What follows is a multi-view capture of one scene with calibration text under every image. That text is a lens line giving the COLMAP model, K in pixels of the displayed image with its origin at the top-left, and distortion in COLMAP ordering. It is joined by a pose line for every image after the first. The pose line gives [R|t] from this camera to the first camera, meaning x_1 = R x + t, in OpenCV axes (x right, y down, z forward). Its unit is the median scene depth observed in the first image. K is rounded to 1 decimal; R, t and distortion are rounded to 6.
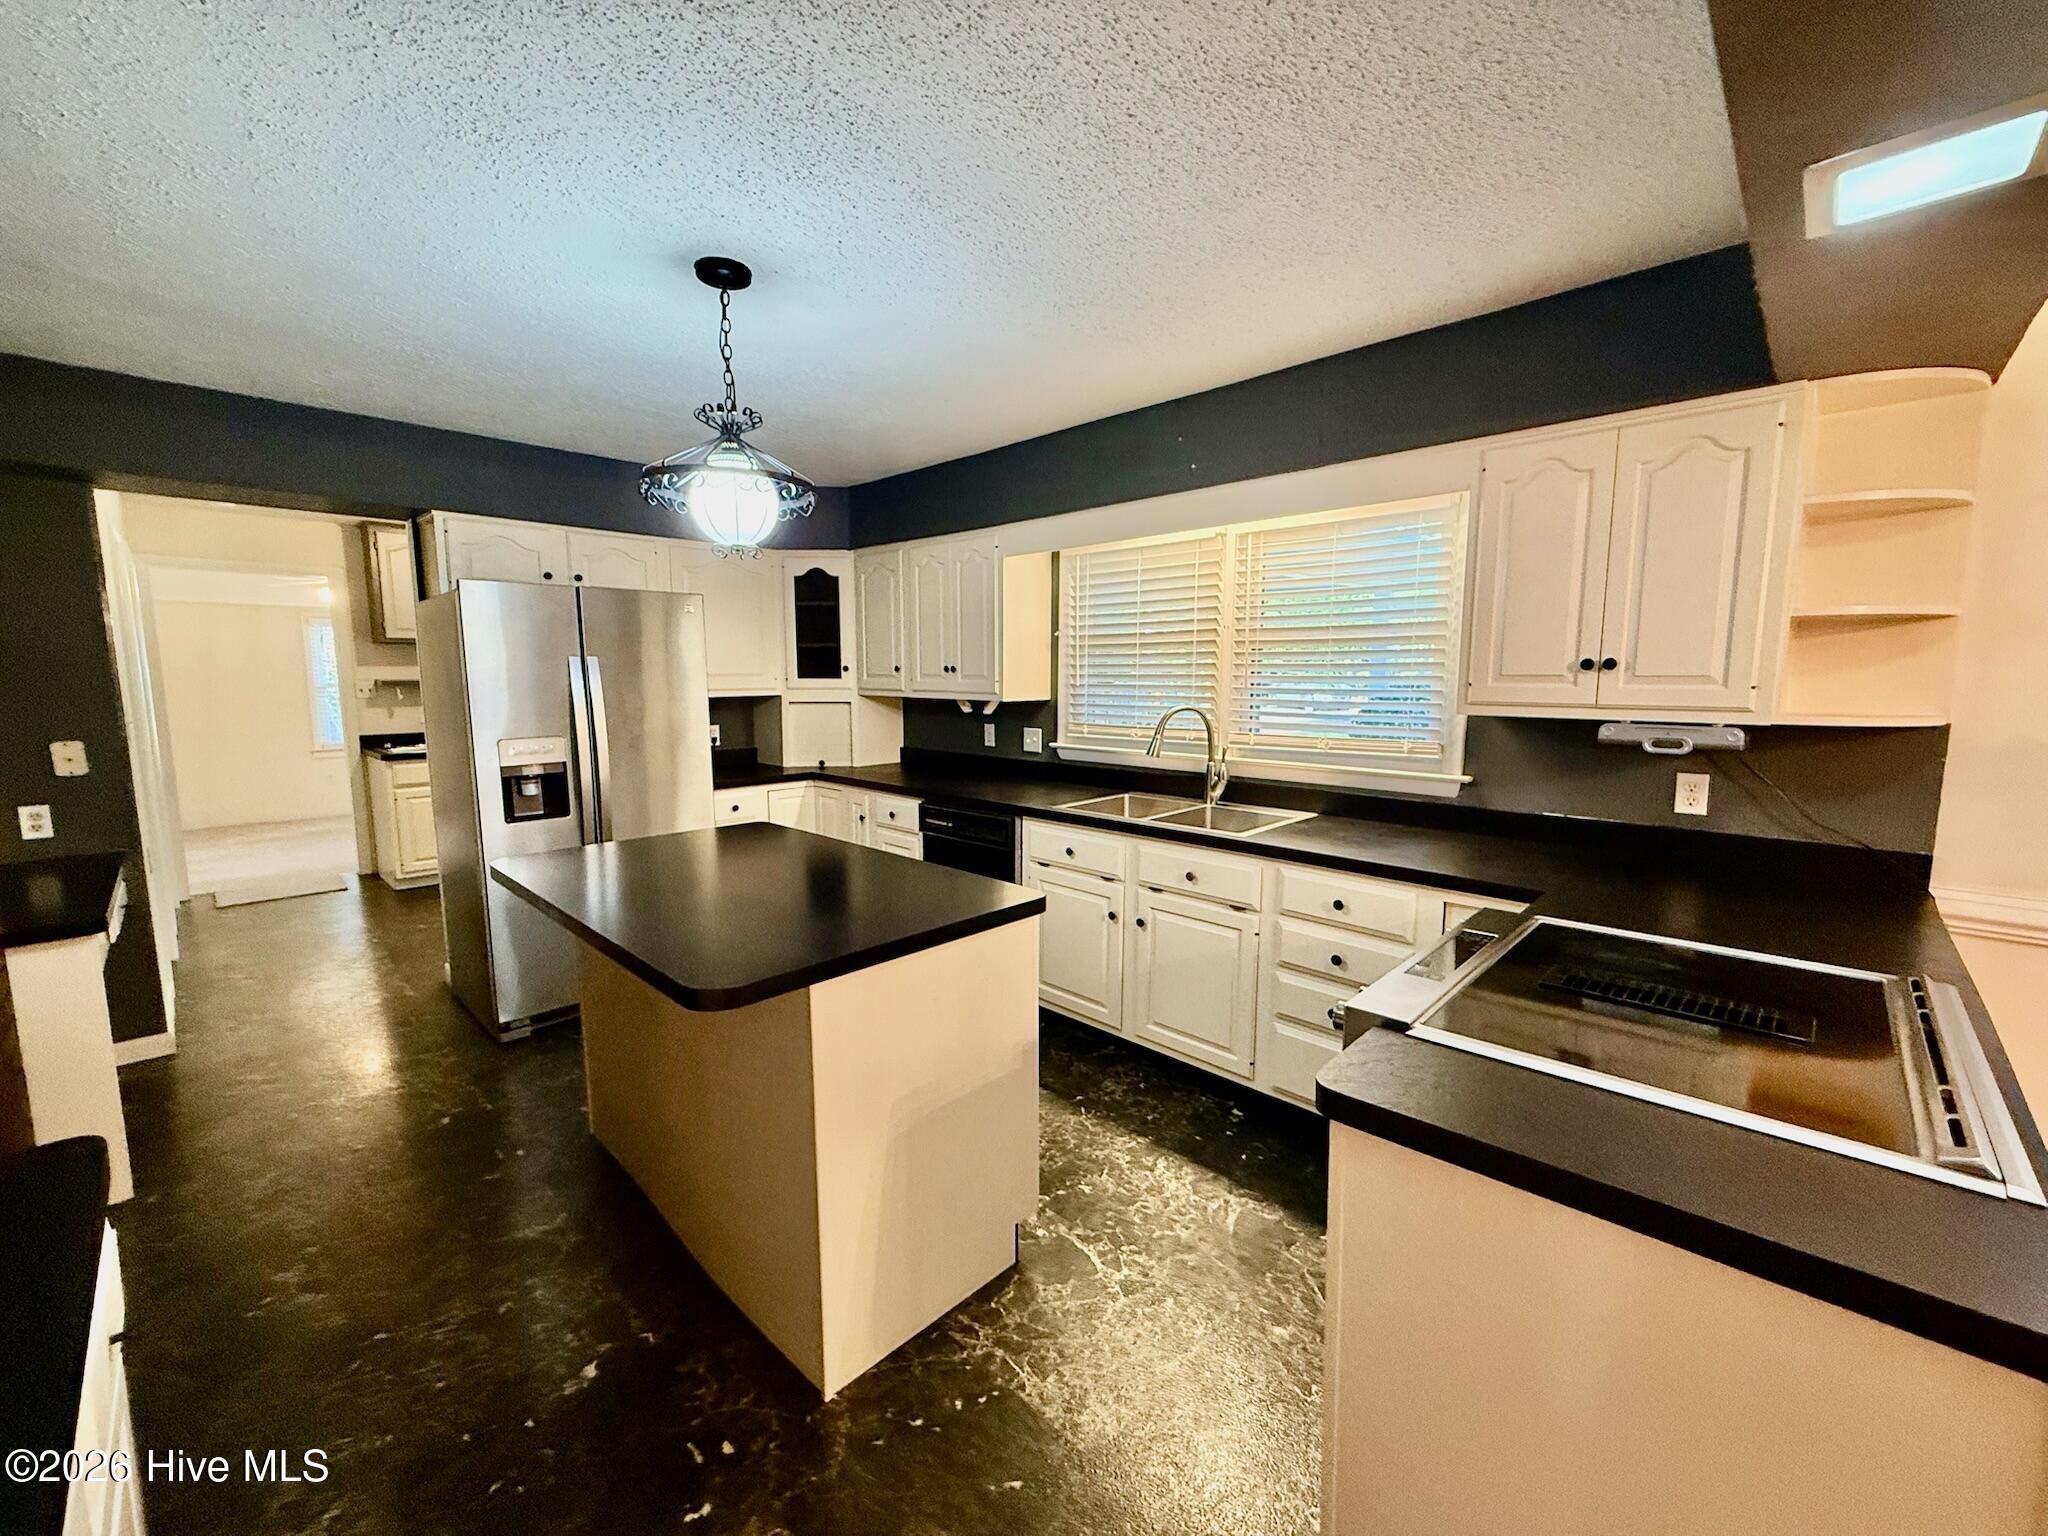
lens RADIAL K [[817.4, 0, 1023.2], [0, 817.4, 769.3], [0, 0, 1]] dist [0.000236, 0.000121]
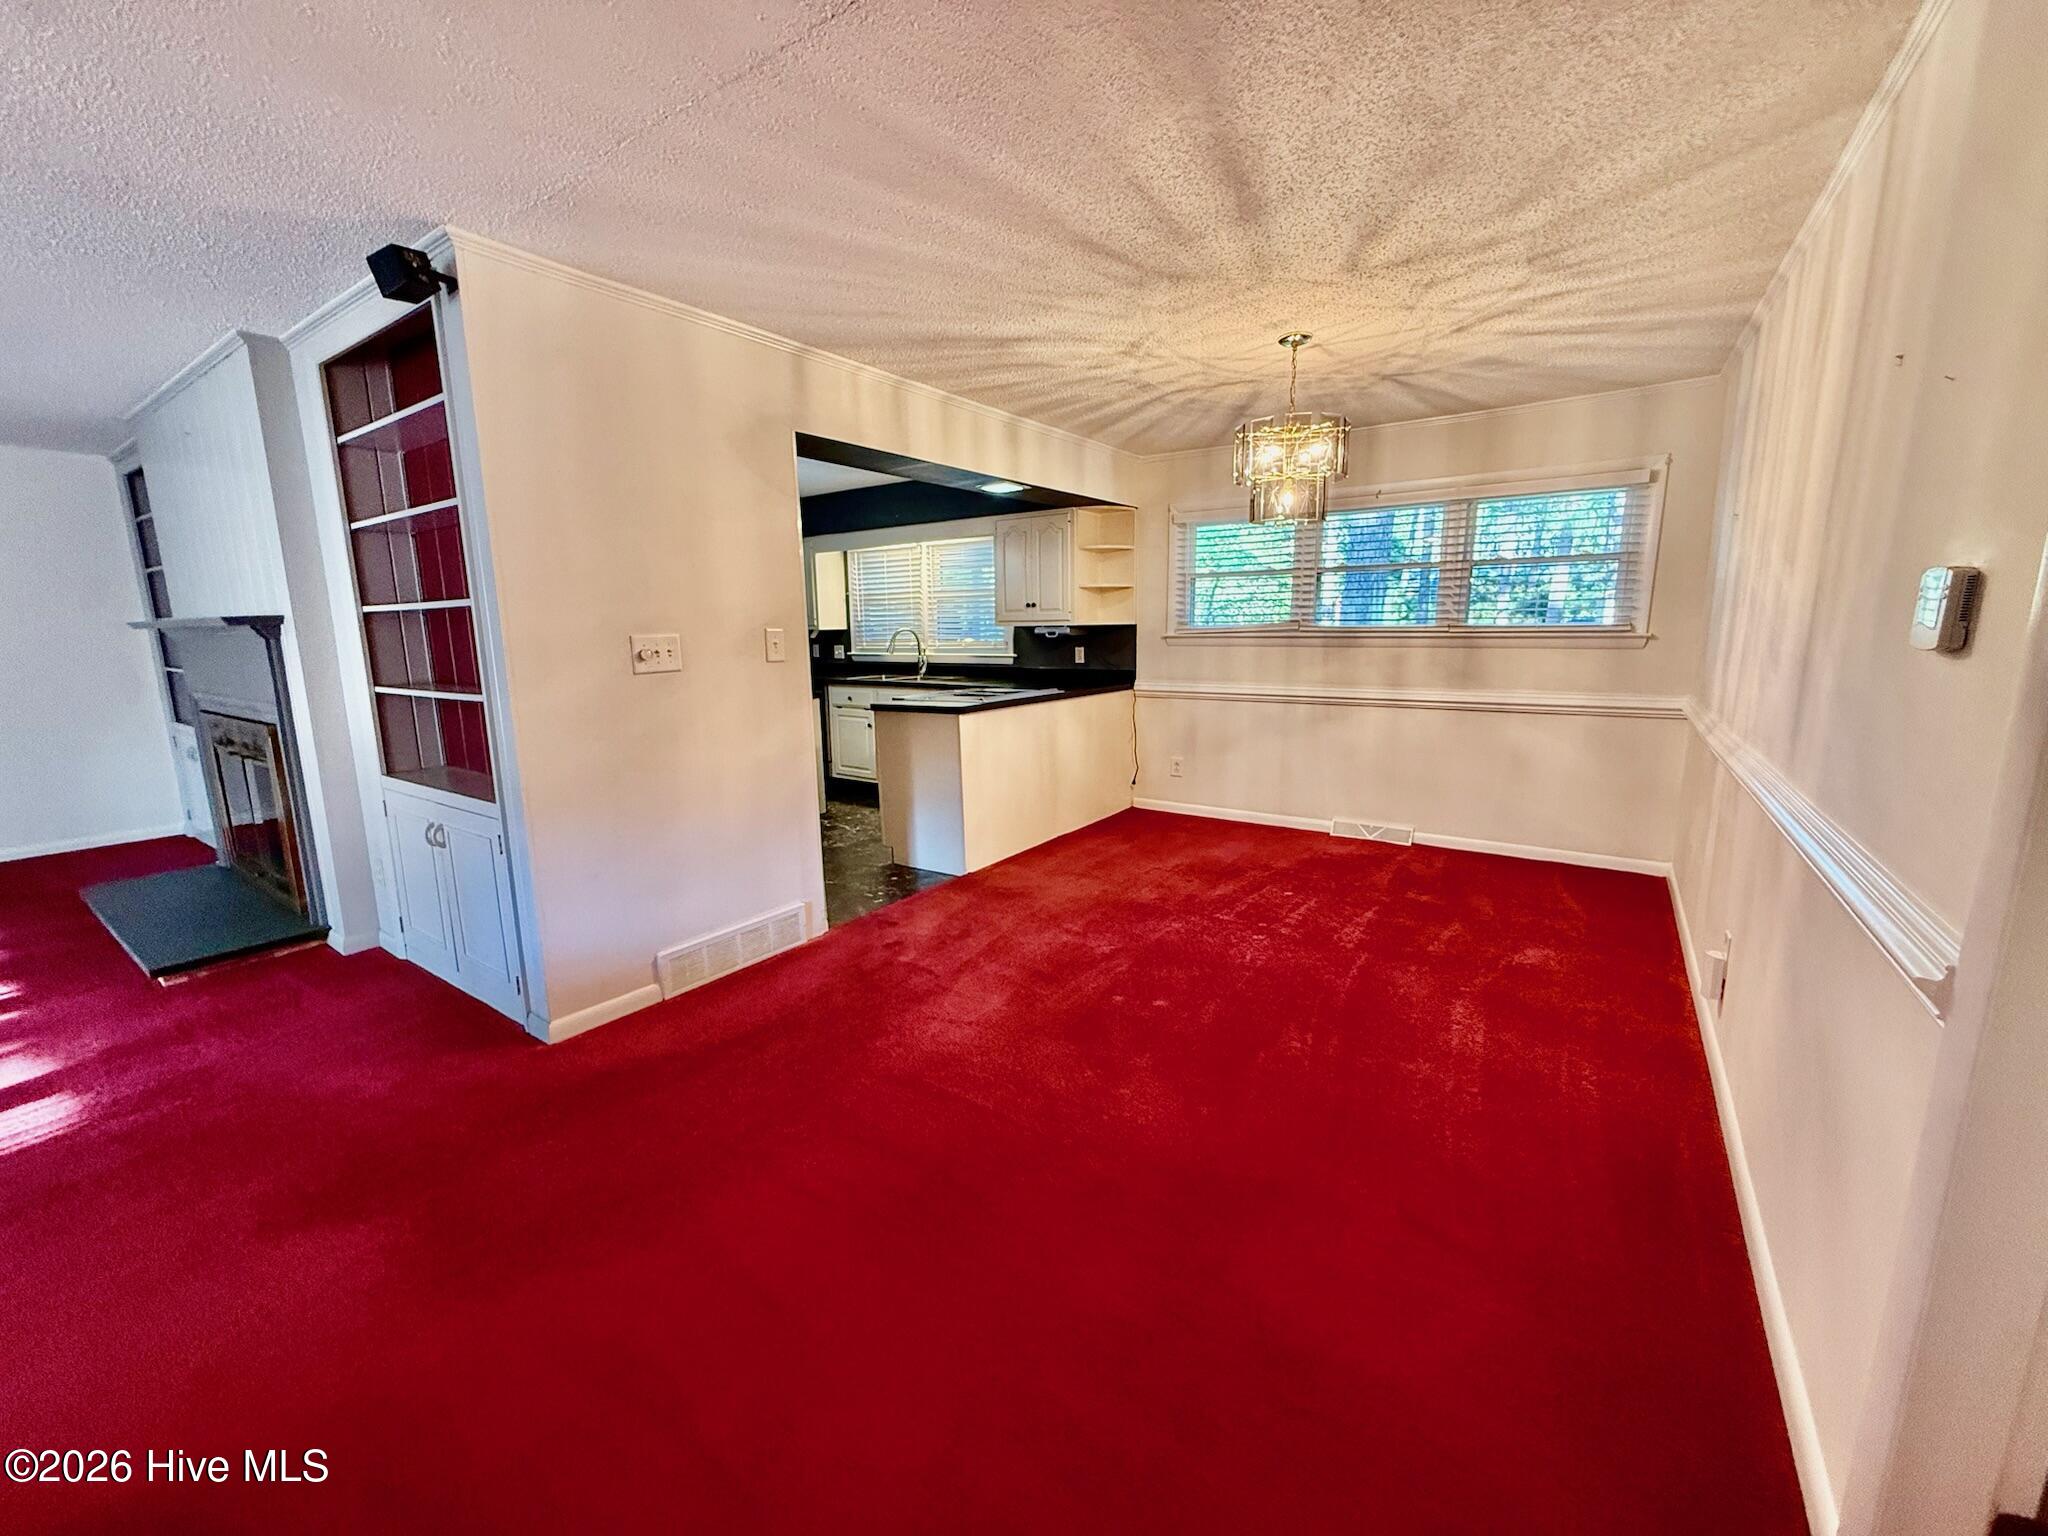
lens RADIAL K [[817.4, 0, 1023.2], [0, 817.4, 769.3], [0, 0, 1]] dist [0.000236, 0.000121]
pose [[0.987813, -0.041731, 0.149946, 0.167876], [0.033571, 0.997835, 0.056549, 0.172690], [-0.151981, -0.050826, 0.987076, -1.124845]]
